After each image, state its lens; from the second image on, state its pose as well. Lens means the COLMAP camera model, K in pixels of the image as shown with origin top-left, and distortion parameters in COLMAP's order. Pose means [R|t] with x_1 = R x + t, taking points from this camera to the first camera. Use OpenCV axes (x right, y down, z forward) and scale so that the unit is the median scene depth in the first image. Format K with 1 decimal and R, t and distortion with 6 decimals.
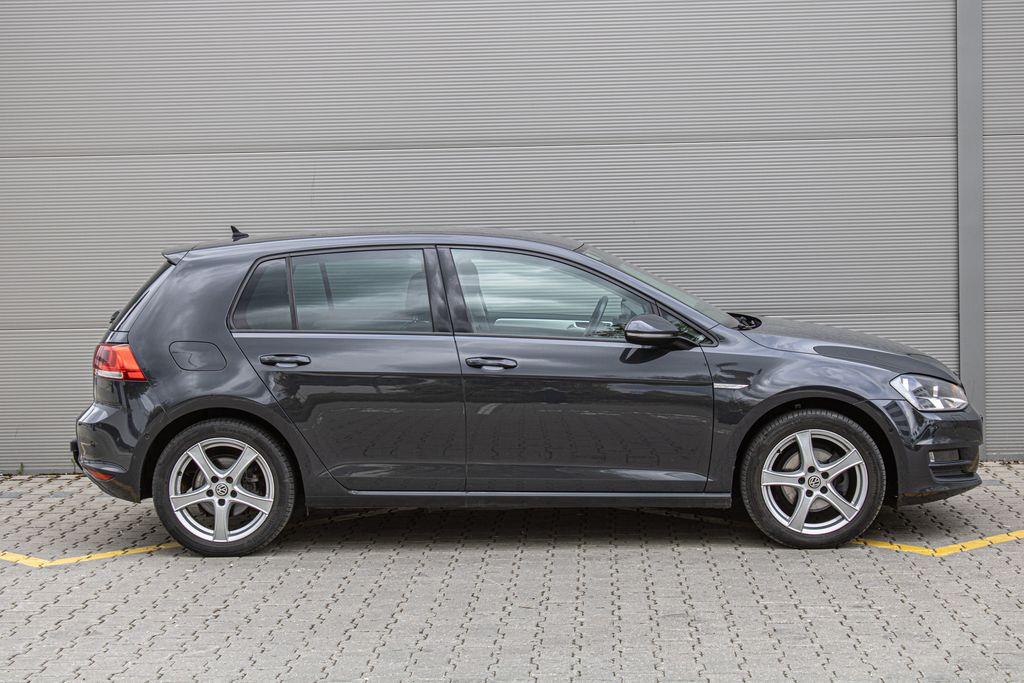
lens RADIAL K [[2155.0, 0, 511.7], [0, 2155.0, 342.6], [0, 0, 1]] dist [0.048891, 0.000000]
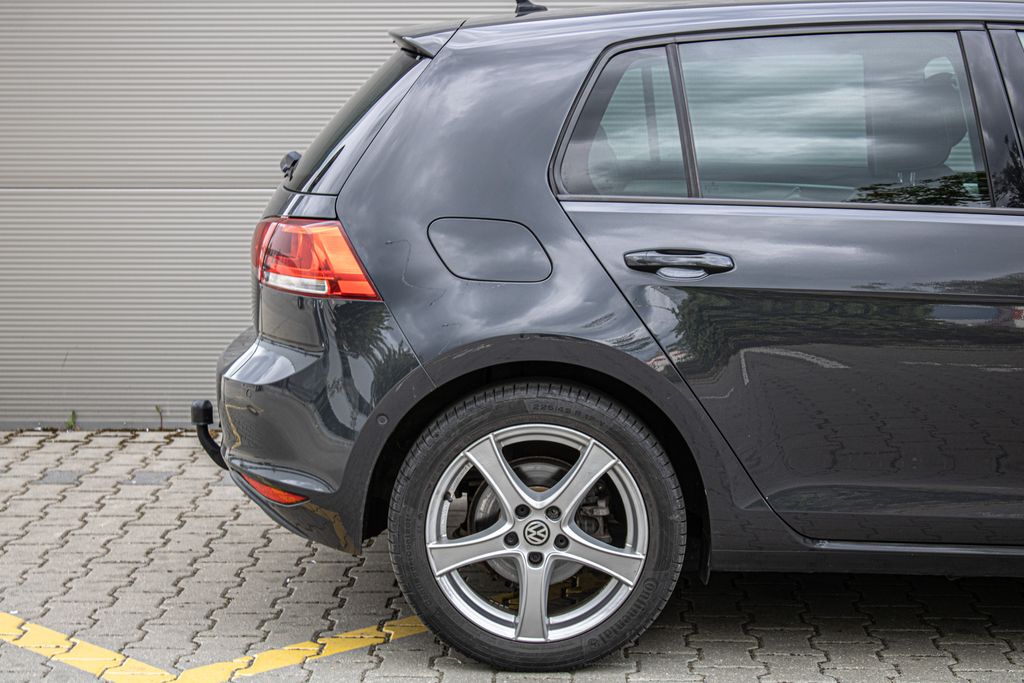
lens RADIAL K [[2095.1, 0, 512.1], [0, 2095.1, 341.1], [0, 0, 1]] dist [0.075377, 0.000000]
pose [[0.999787, 0.018064, 0.009983, -0.144519], [-0.018617, 0.998120, 0.058392, -0.000642], [-0.008909, -0.058566, 0.998244, 0.540485]]
